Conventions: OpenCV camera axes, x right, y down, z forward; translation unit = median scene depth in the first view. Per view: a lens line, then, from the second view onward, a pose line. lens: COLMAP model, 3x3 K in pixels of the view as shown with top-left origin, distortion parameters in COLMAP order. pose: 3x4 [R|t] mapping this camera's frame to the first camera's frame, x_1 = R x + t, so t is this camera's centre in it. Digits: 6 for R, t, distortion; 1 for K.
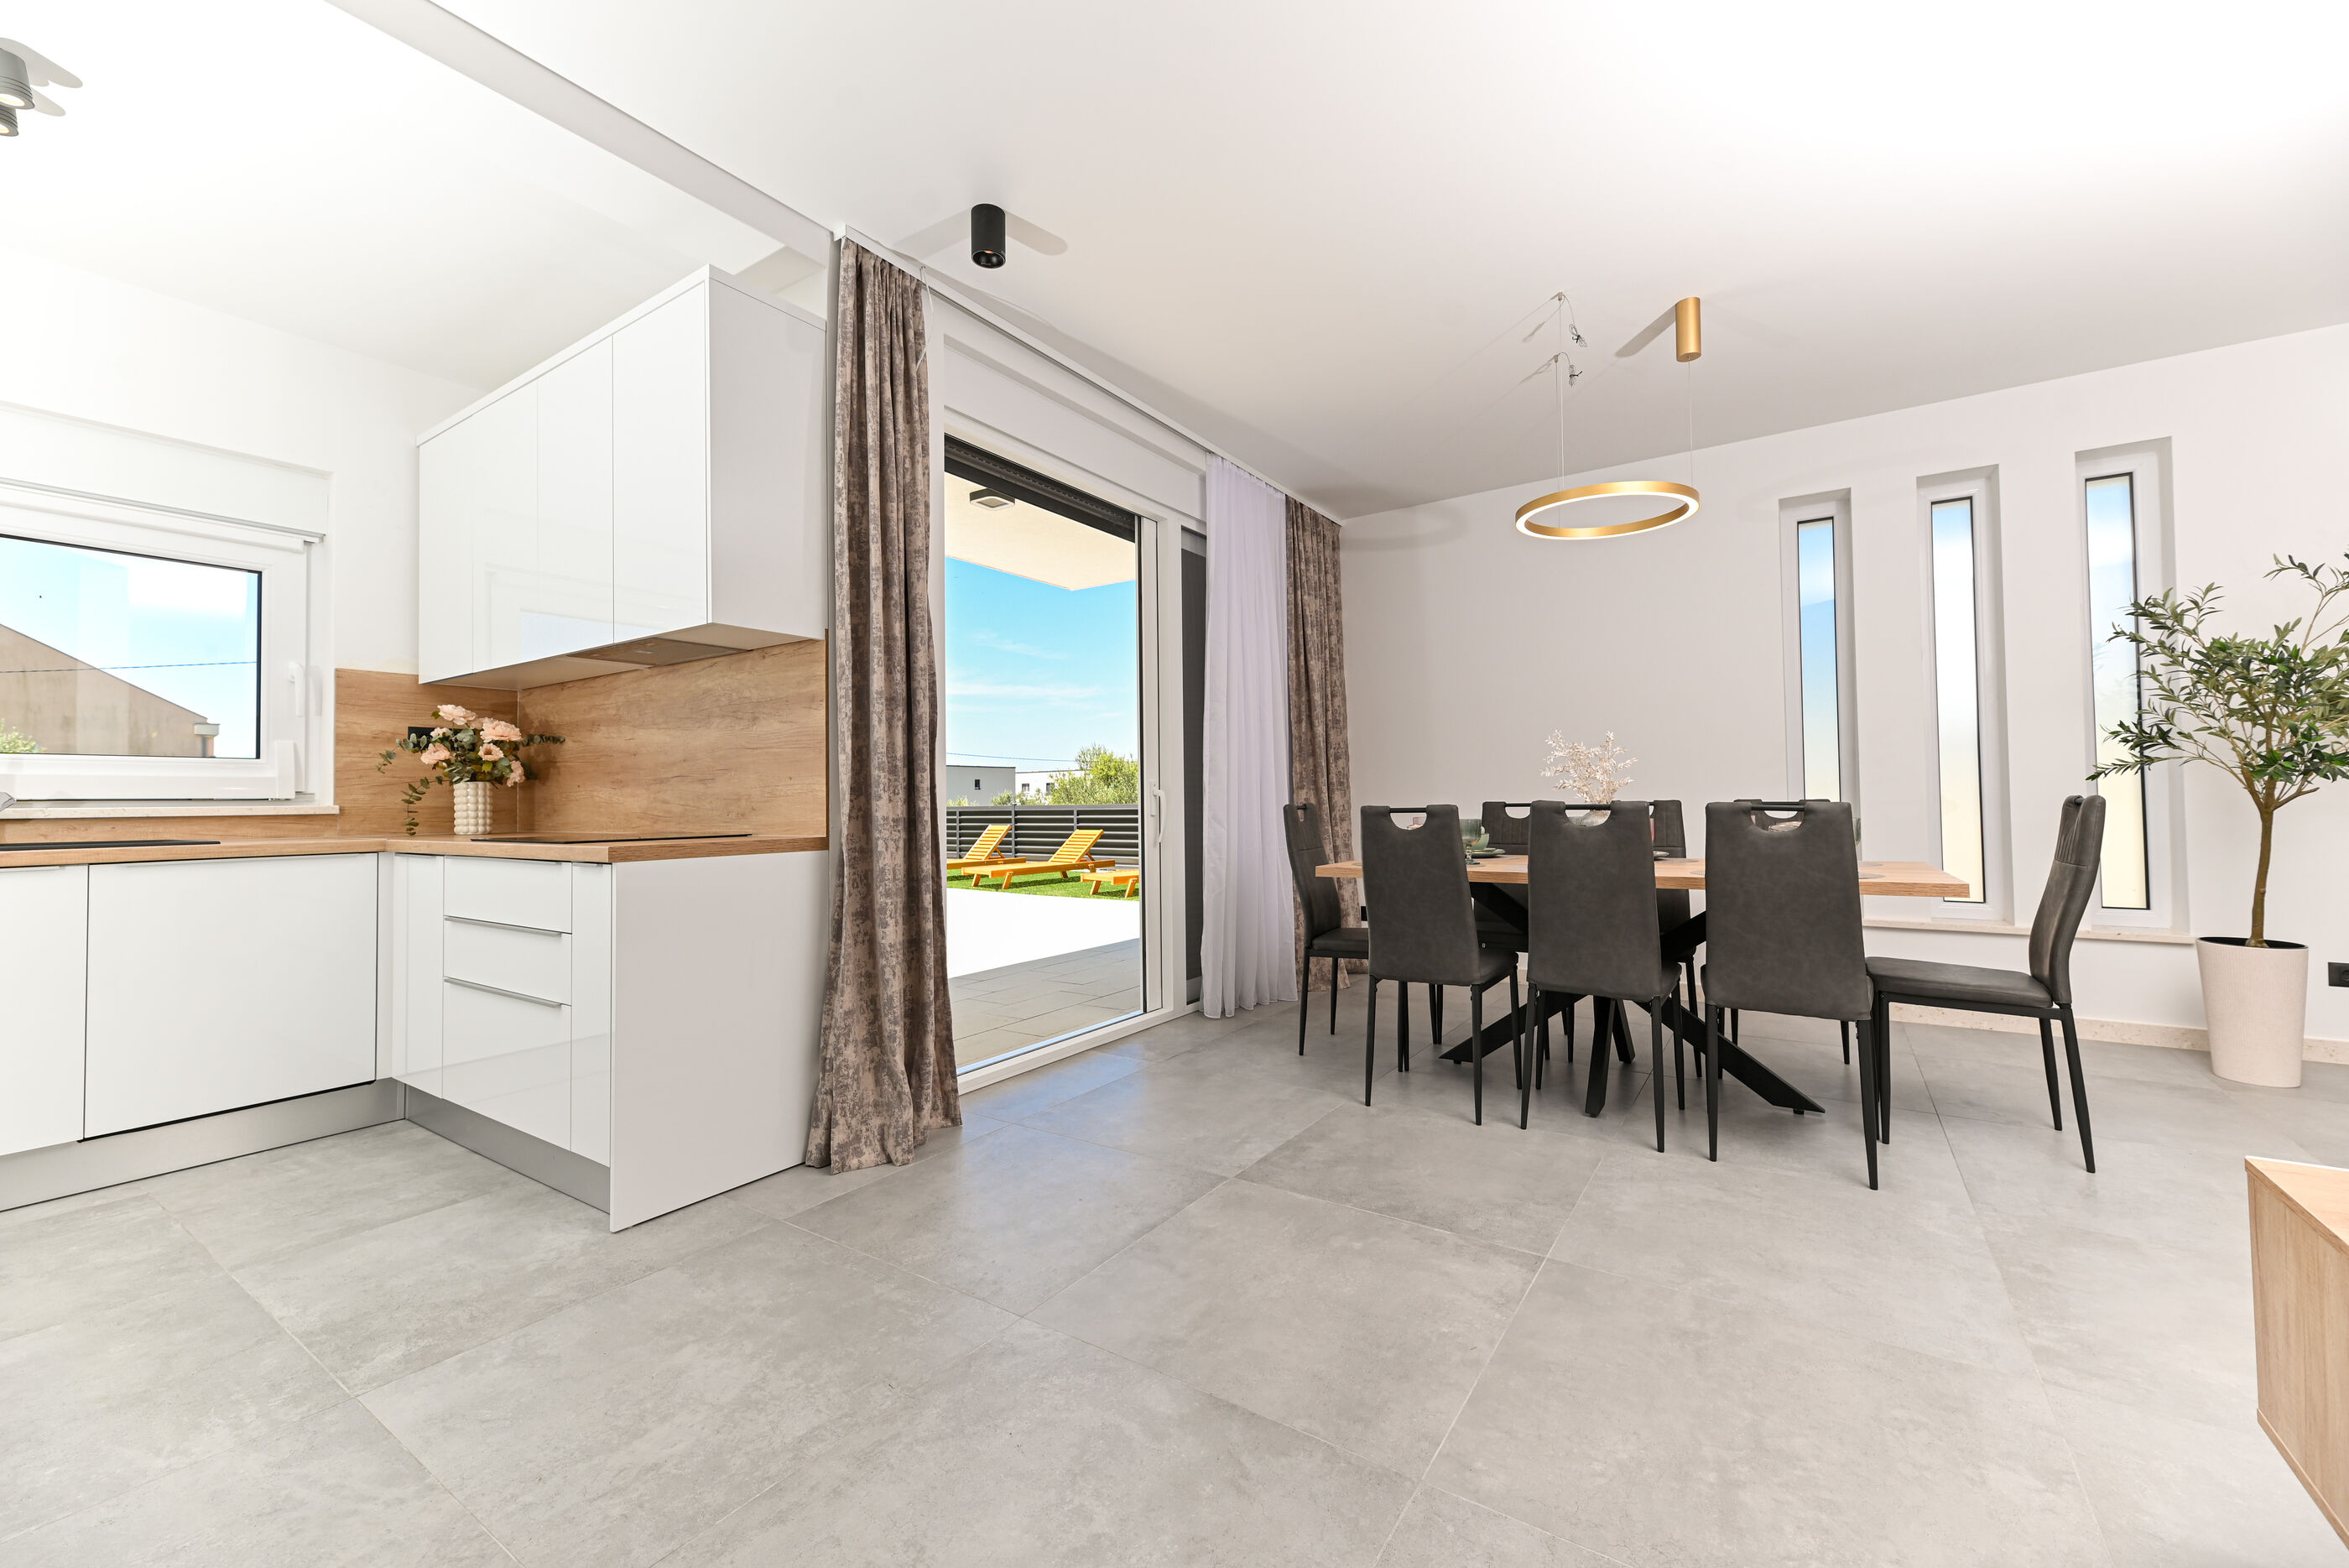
lens RADIAL K [[930.9, 0, 1126.9], [0, 930.9, 781.3], [0, 0, 1]] dist [0.014010, -0.002991]
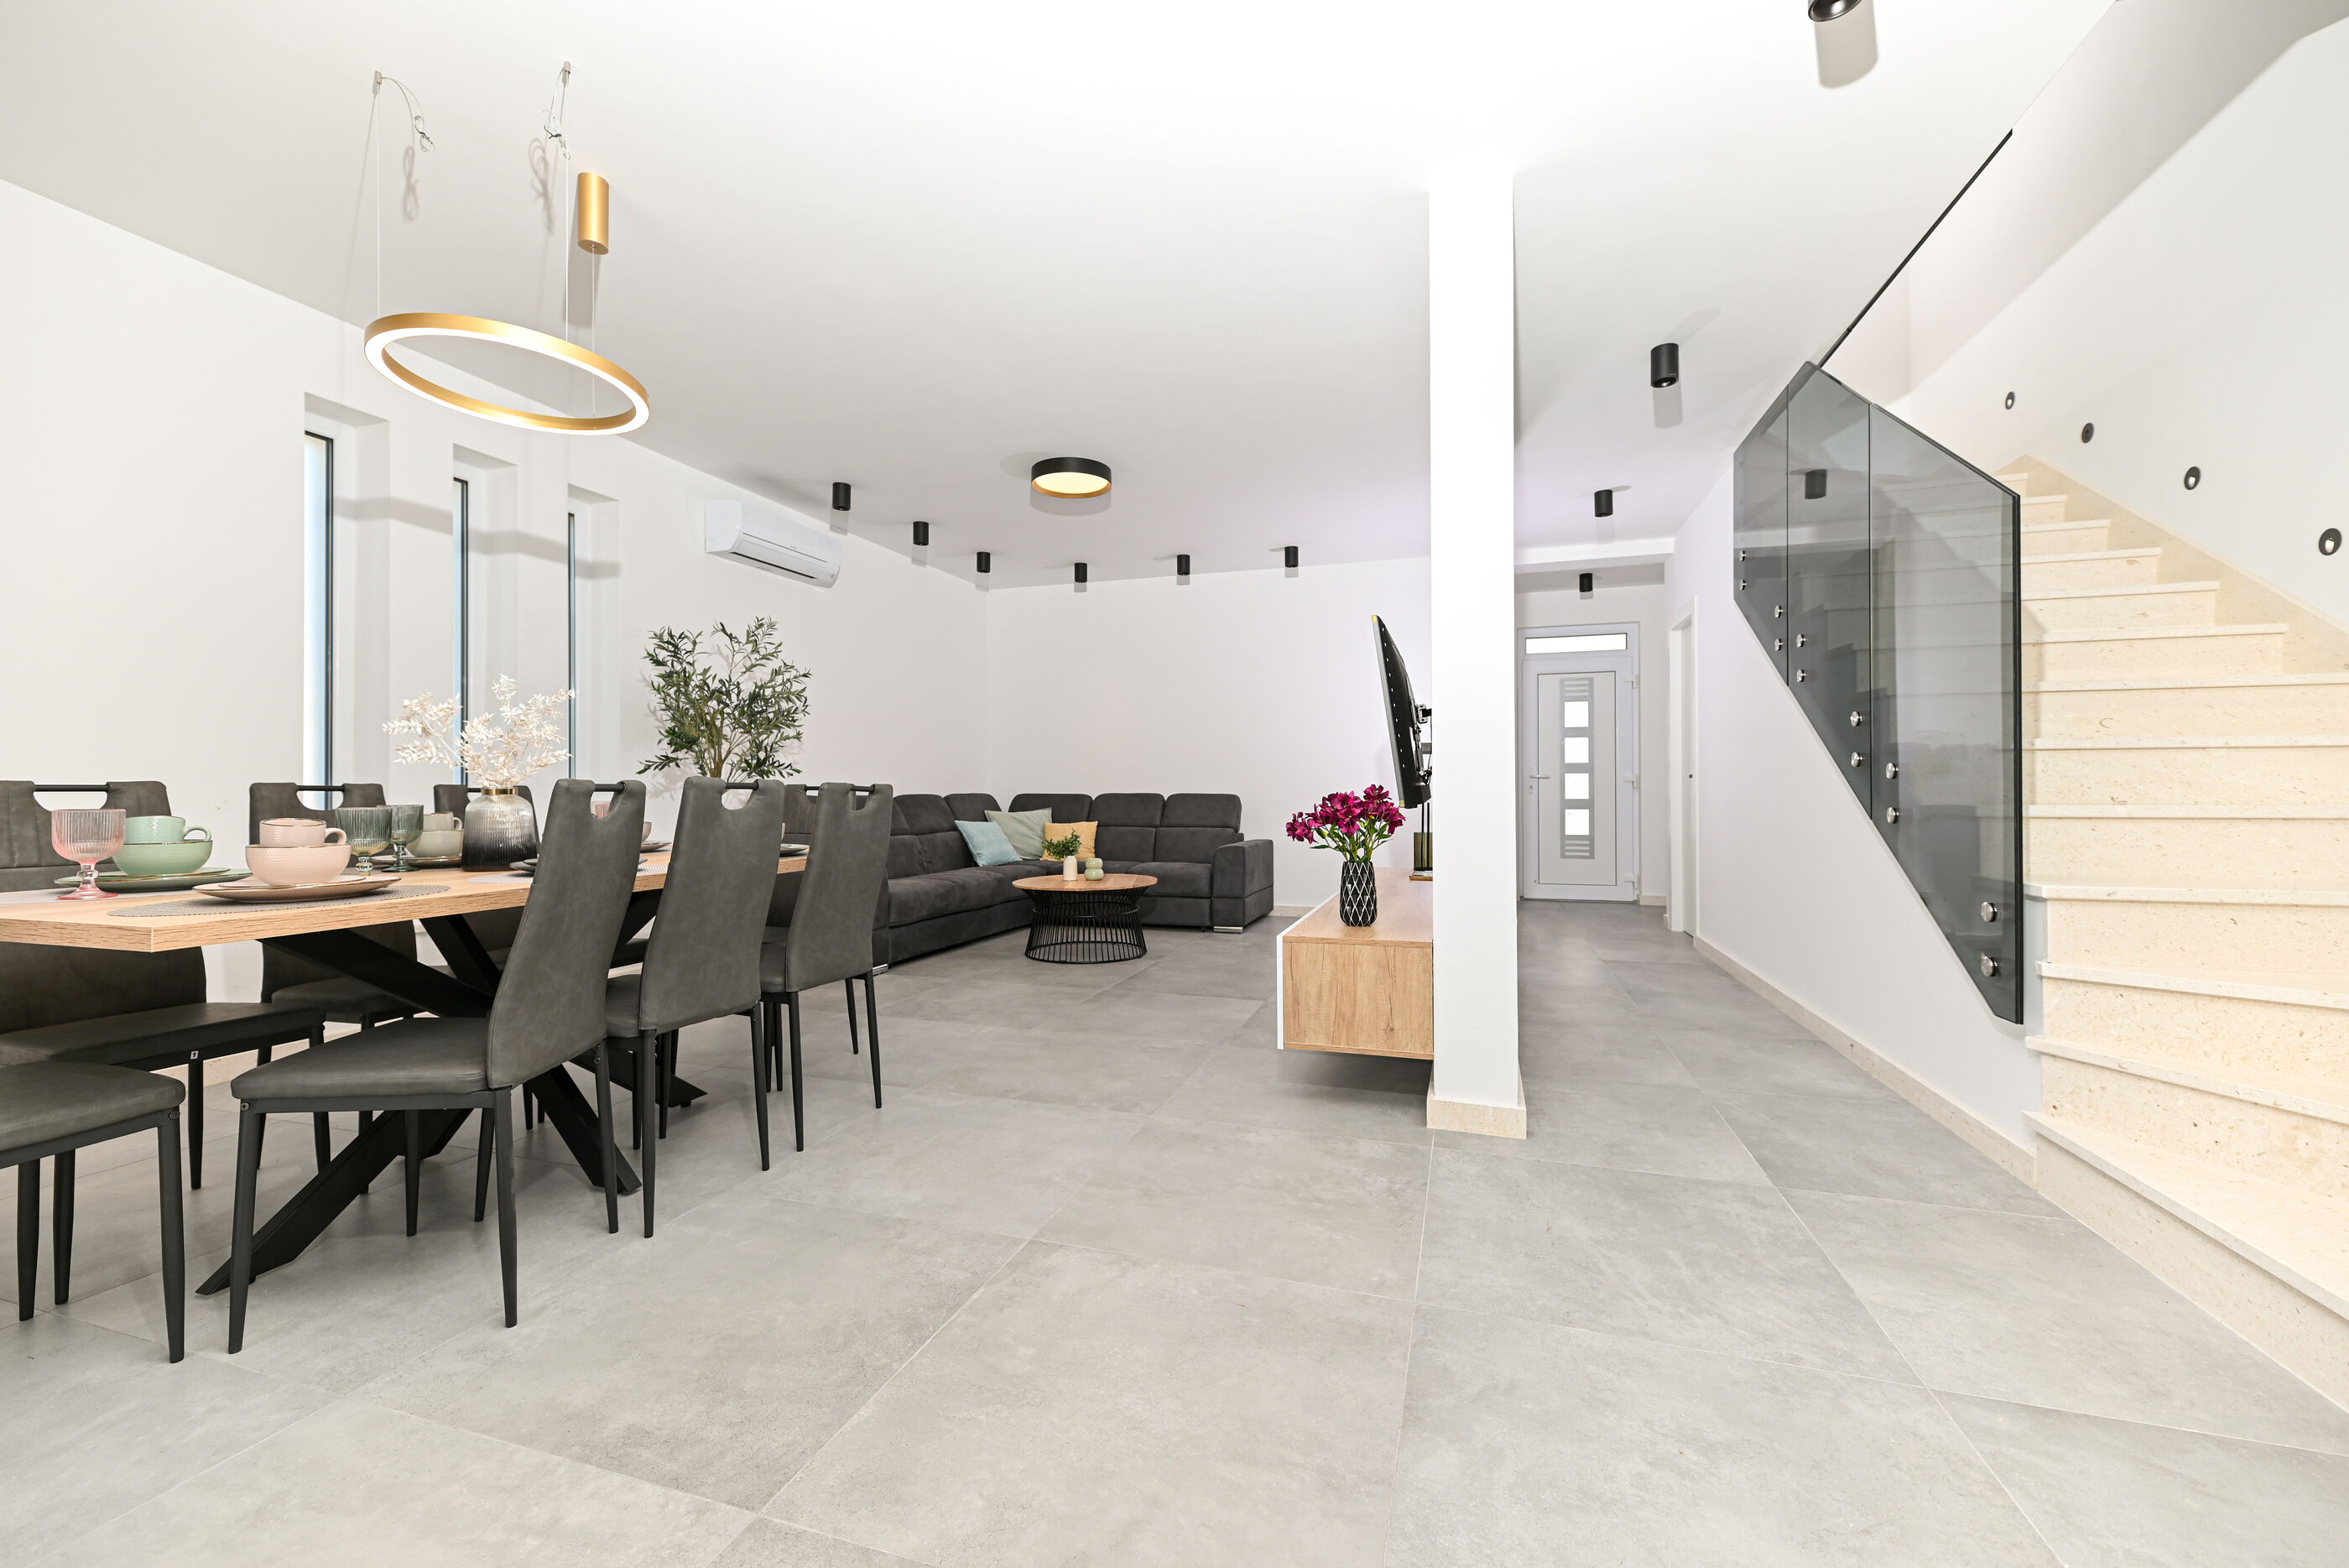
lens RADIAL K [[919.8, 0, 1176.9], [0, 919.8, 788.1], [0, 0, 1]] dist [0.001875, 0.000069]
pose [[-0.309132, 0.016984, 0.950867, -0.507303], [-0.012020, 0.999691, -0.021764, 0.040386], [-0.950943, -0.018157, -0.308833, 1.076755]]
